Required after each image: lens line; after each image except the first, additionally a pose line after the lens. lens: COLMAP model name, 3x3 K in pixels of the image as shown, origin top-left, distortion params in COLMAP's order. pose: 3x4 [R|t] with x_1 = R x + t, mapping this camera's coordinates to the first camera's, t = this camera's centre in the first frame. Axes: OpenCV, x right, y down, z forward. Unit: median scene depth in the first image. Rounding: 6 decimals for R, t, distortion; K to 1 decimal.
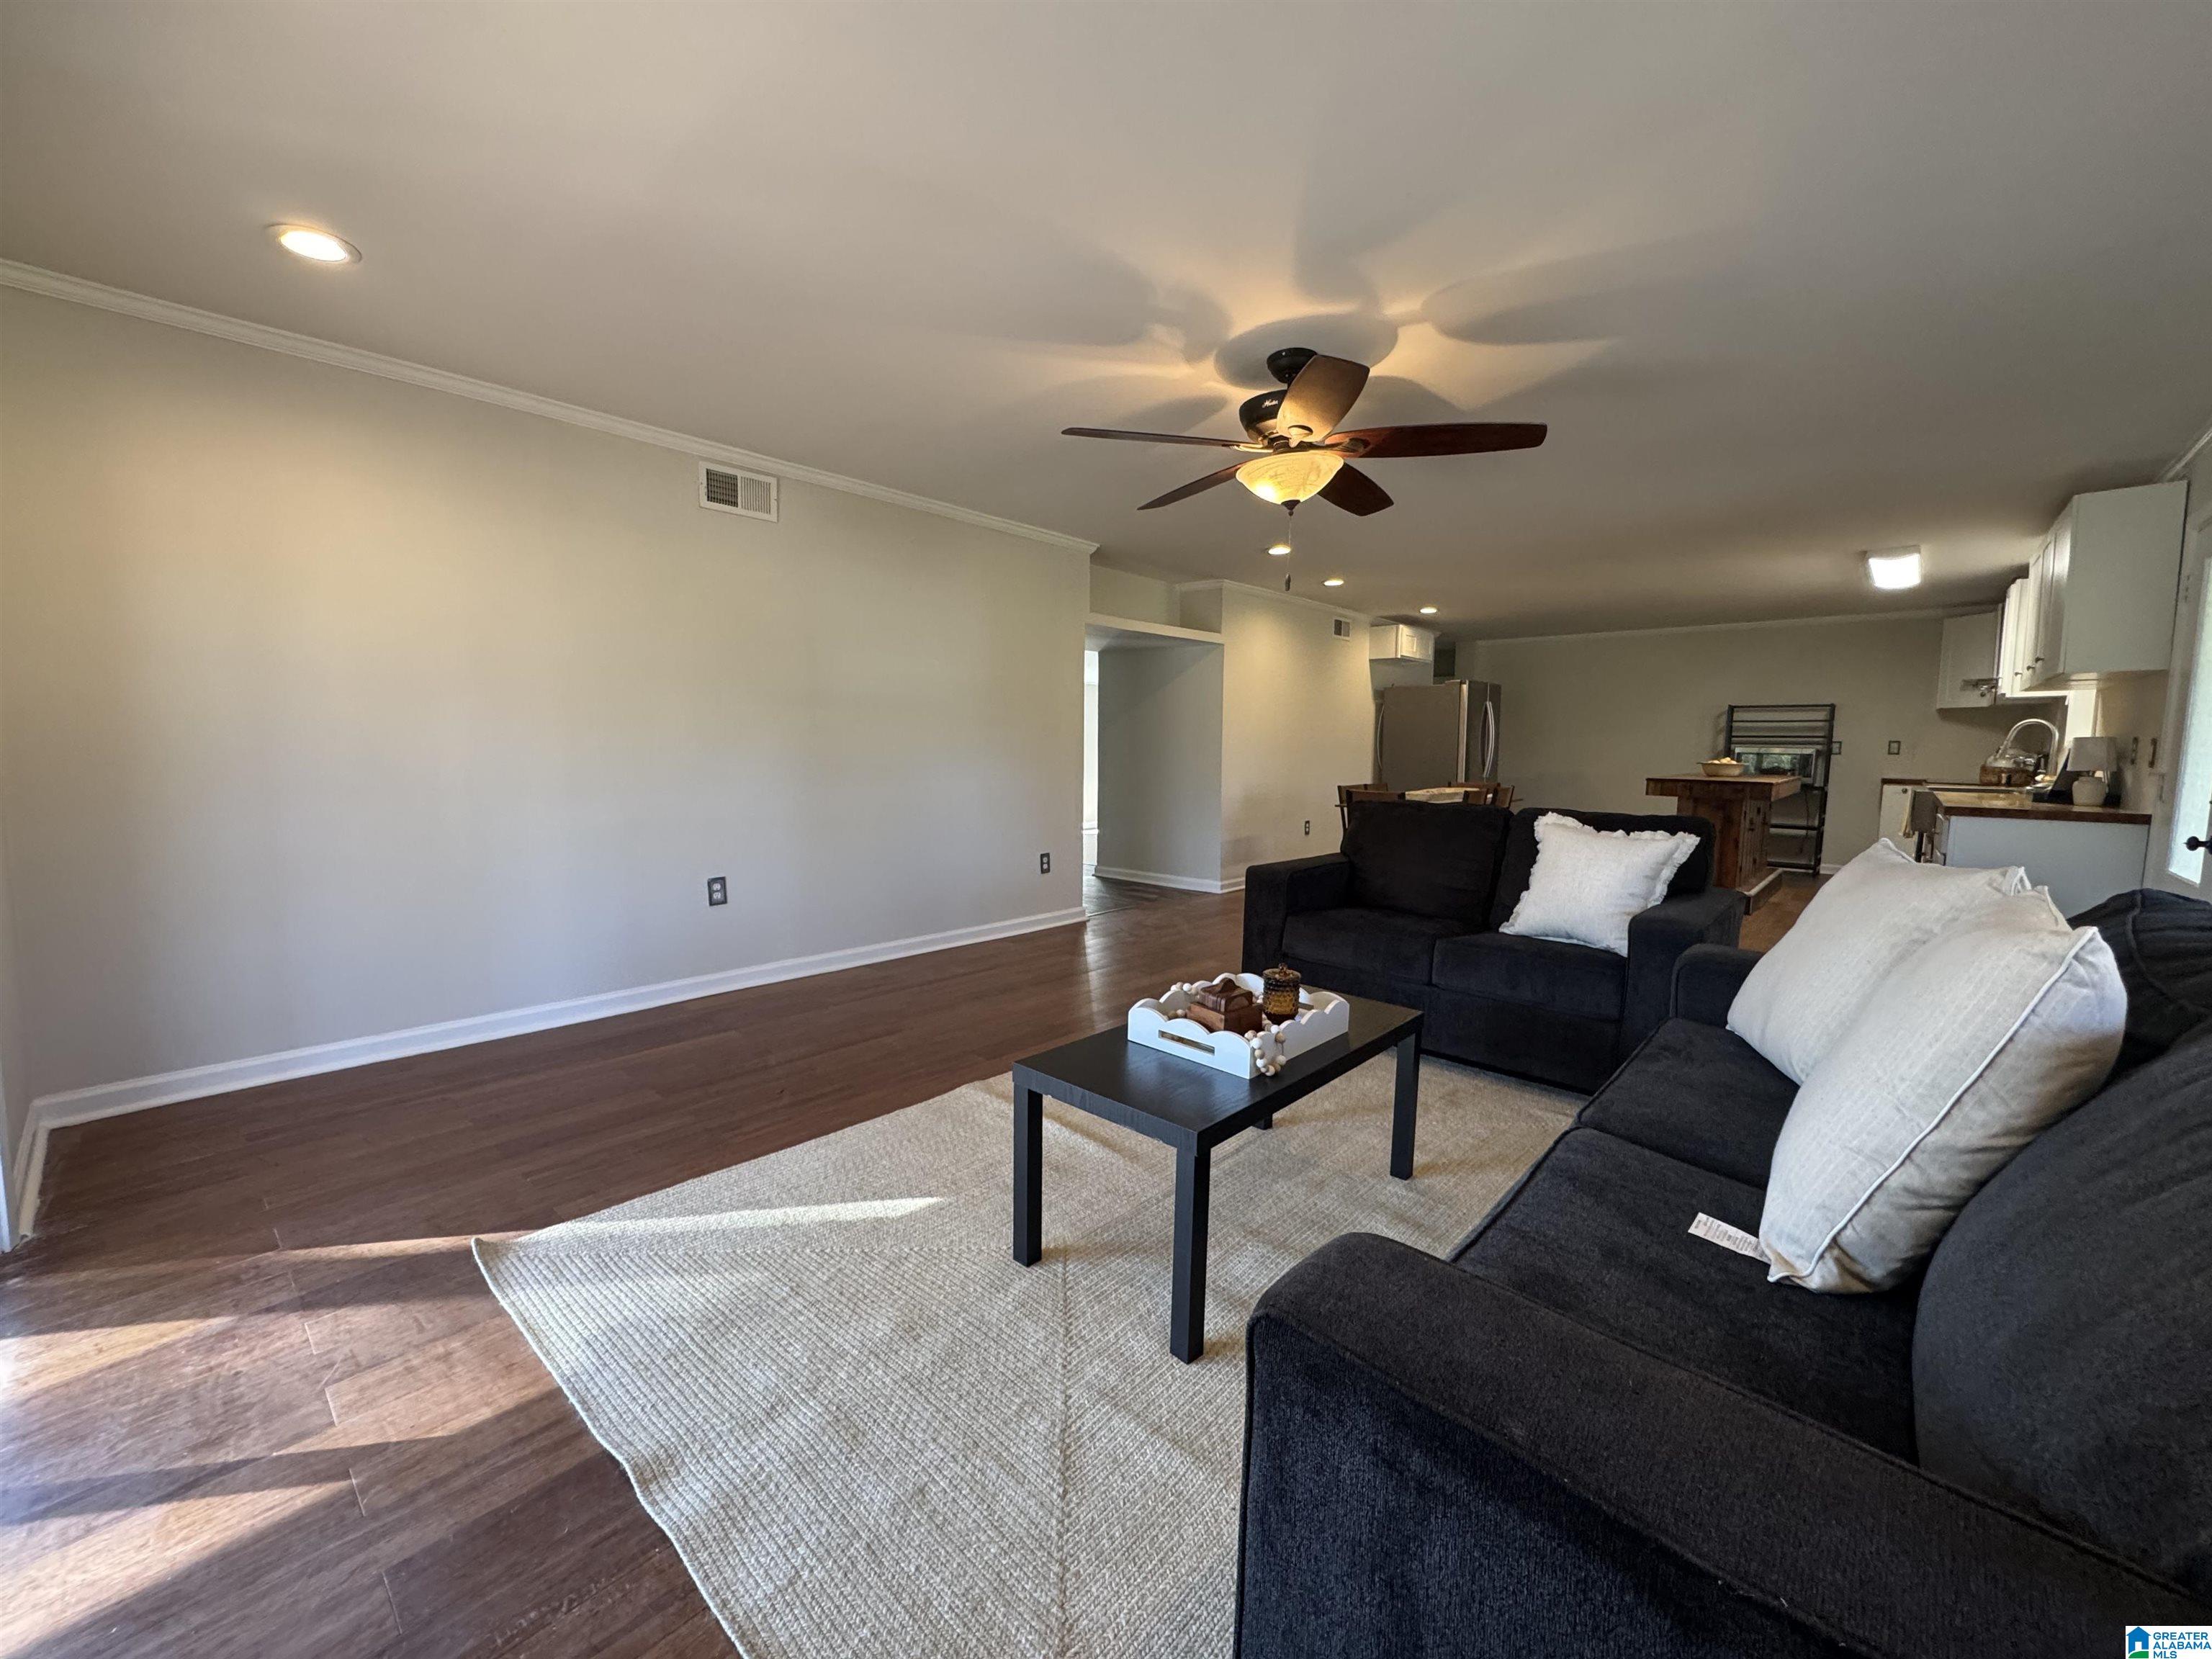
lens RADIAL K [[883.1, 0, 1102.7], [0, 883.1, 831.3], [0, 0, 1]] dist [-0.002406, -0.000583]
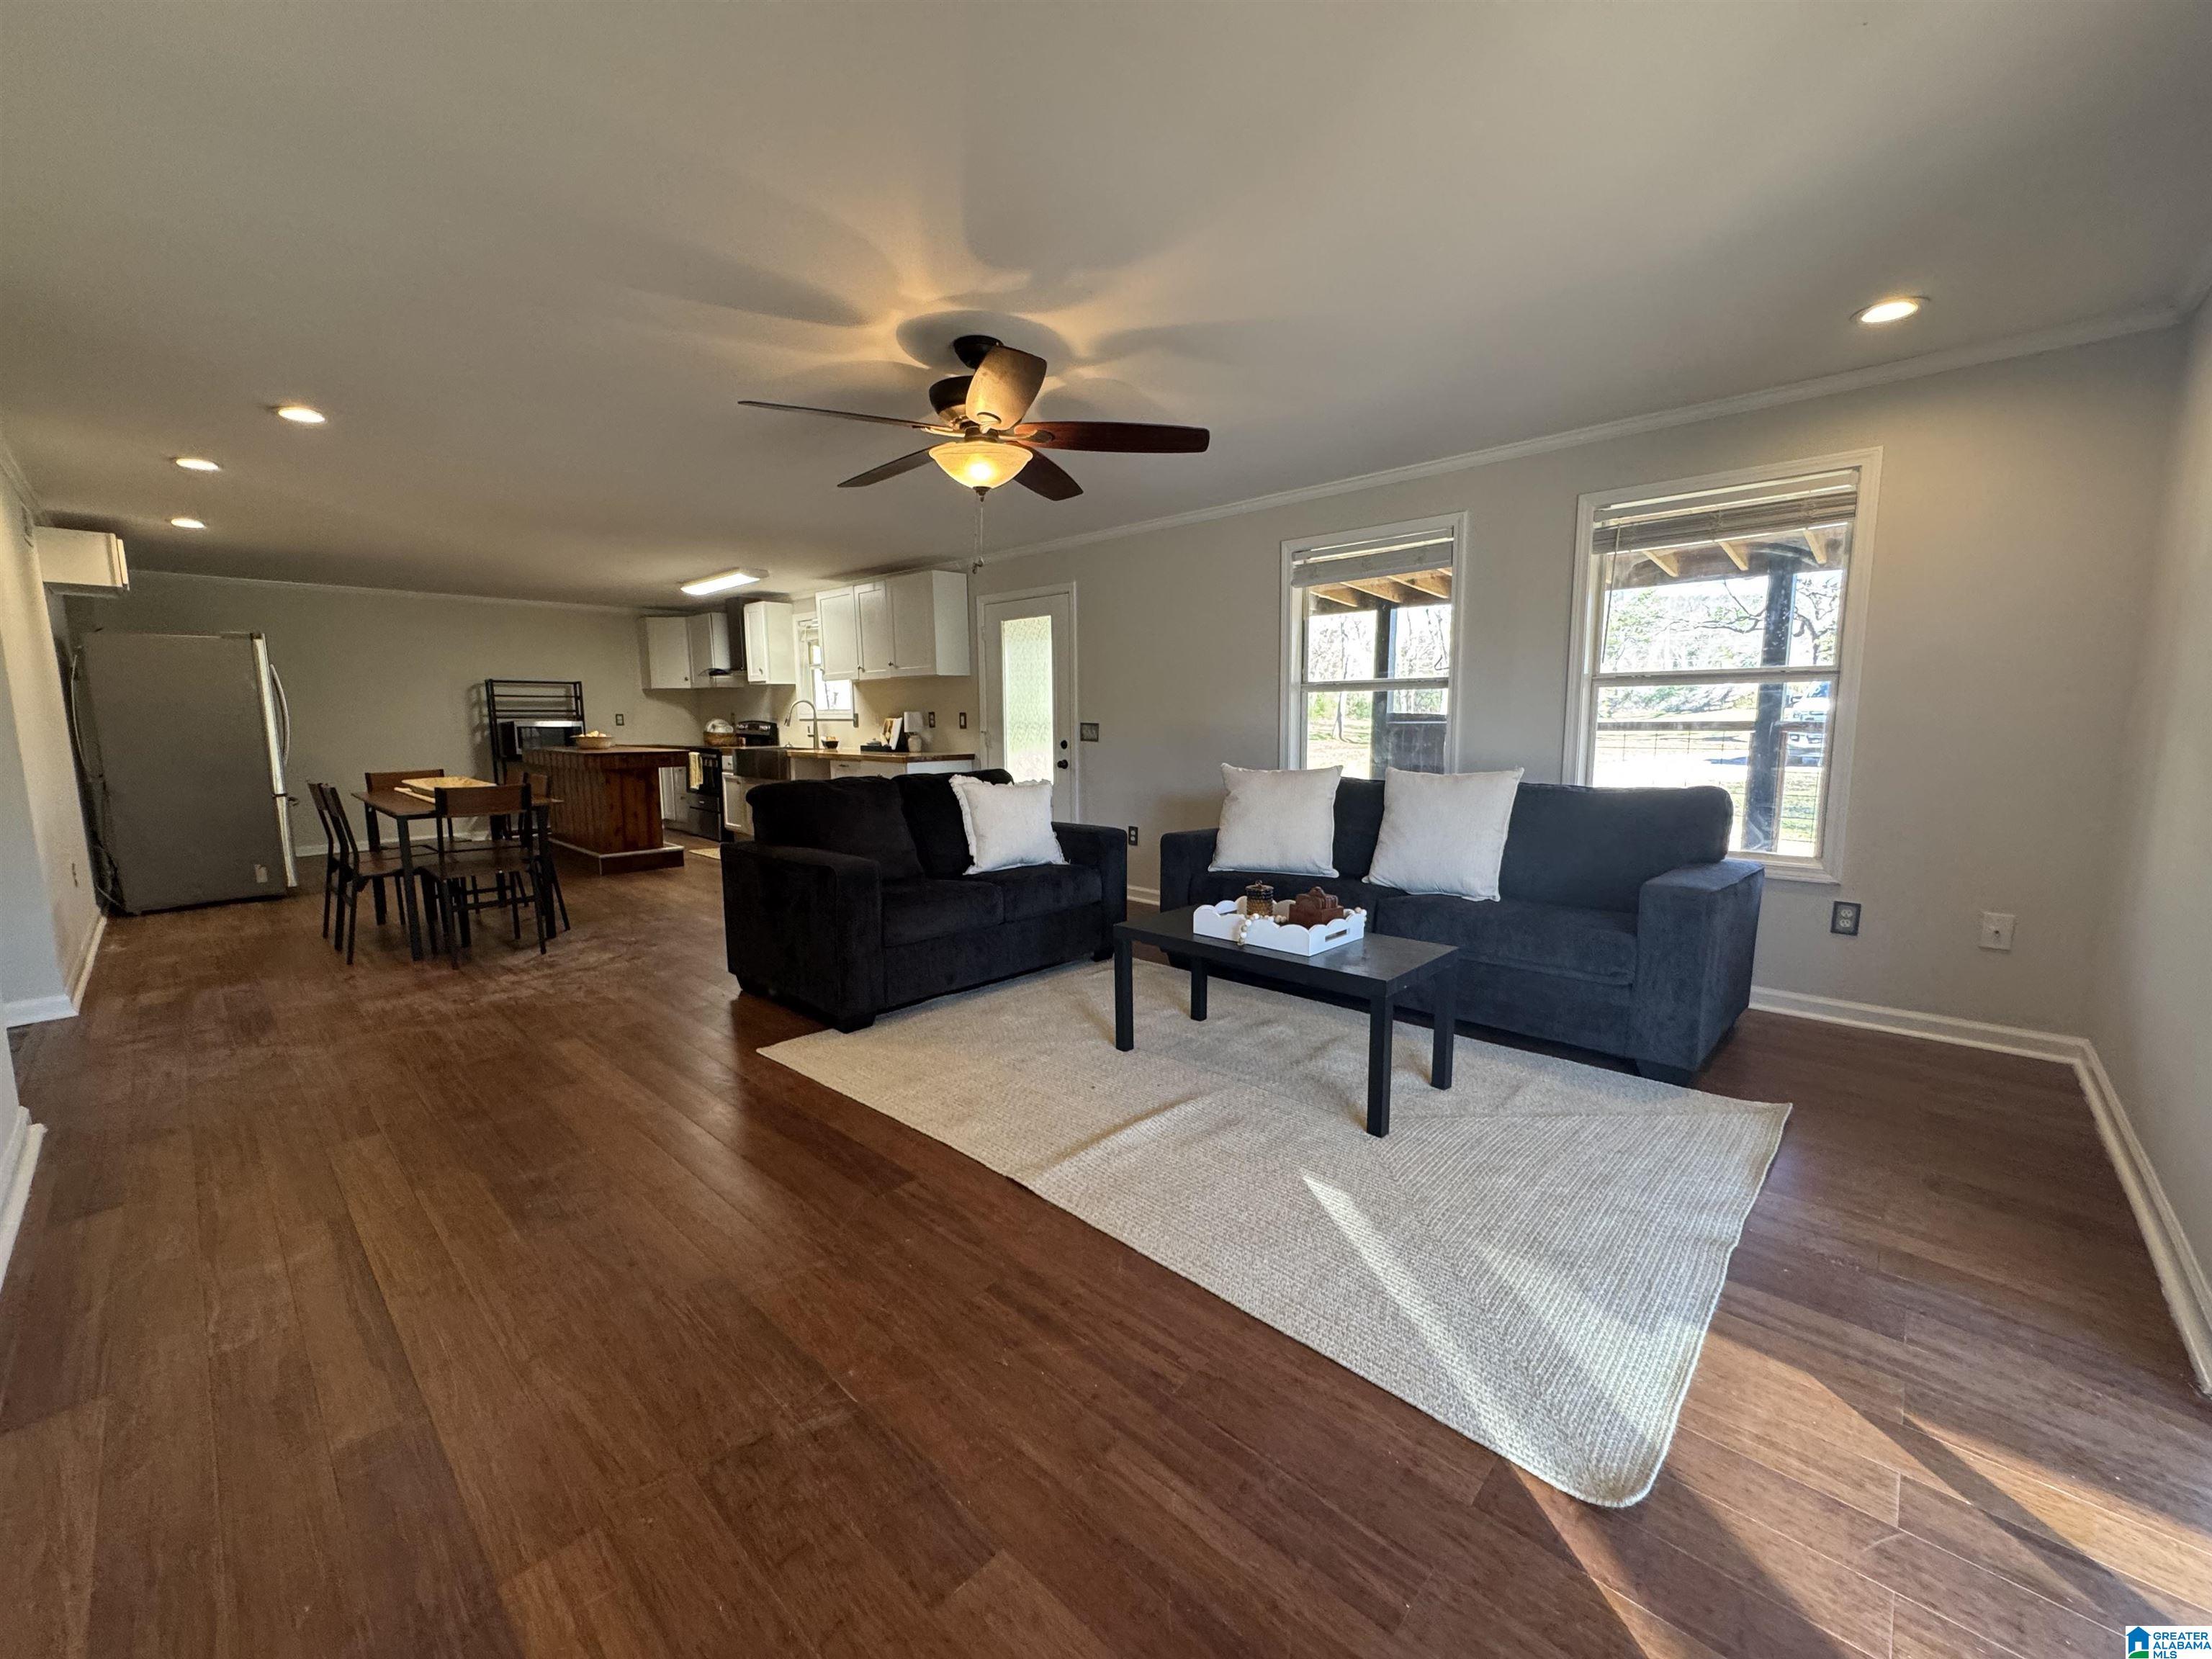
lens RADIAL K [[883.1, 0, 1103.9], [0, 883.1, 829.2], [0, 0, 1]] dist [-0.002406, -0.000583]
pose [[0.014124, -0.134973, 0.990749, -1.360393], [0.104556, 0.985615, 0.132784, -0.164278], [-0.994419, 0.101714, 0.028033, 1.384284]]
